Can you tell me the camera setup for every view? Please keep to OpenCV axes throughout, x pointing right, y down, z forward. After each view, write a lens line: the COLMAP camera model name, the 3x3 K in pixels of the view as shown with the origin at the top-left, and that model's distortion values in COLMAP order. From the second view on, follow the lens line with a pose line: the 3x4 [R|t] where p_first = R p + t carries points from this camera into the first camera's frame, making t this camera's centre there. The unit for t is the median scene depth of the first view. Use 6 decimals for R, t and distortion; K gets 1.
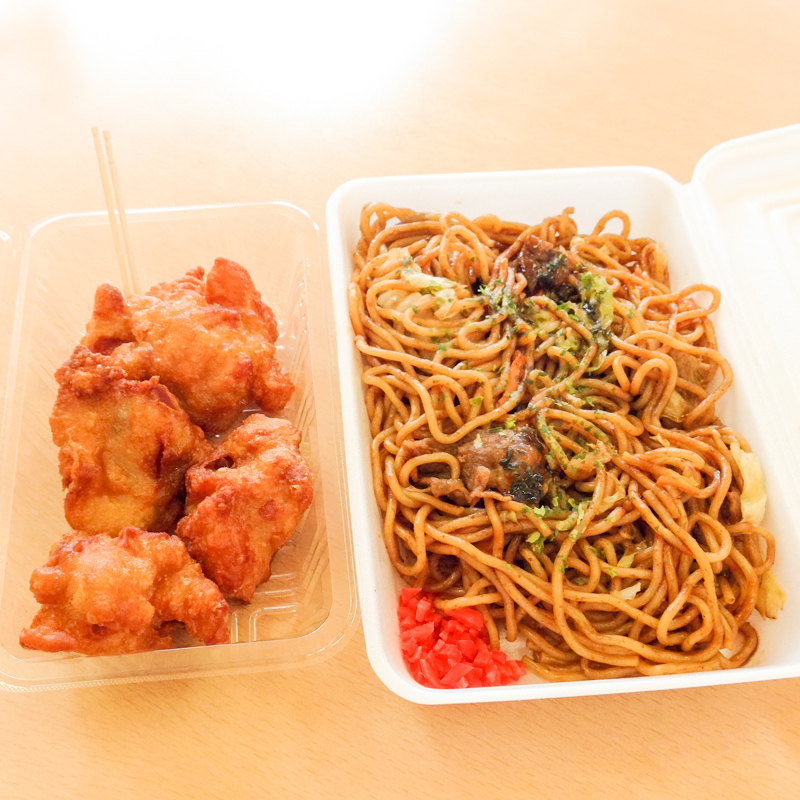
lens RADIAL K [[1129.8, 0, 399.3], [0, 1129.8, 379.0], [0, 0, 1]] dist [0.021387, 0.045357]
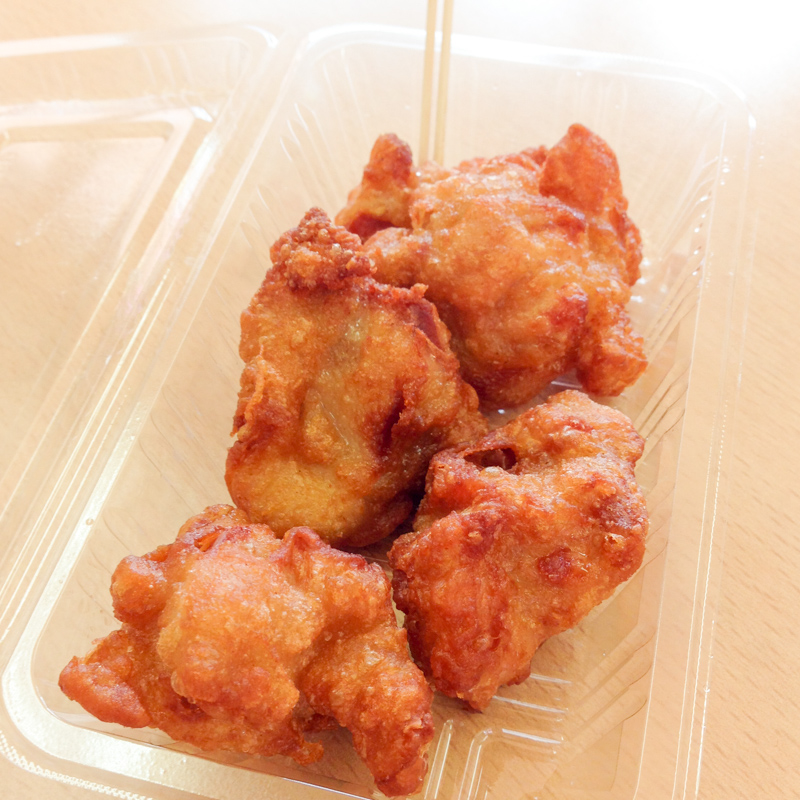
lens RADIAL K [[1129.8, 0, 399.3], [0, 1129.8, 379.0], [0, 0, 1]] dist [0.021387, 0.045357]
pose [[0.931461, 0.240998, -0.272582, -0.055525], [-0.238135, 0.970232, 0.044064, 0.021672], [0.275087, 0.023867, 0.961123, 0.435311]]
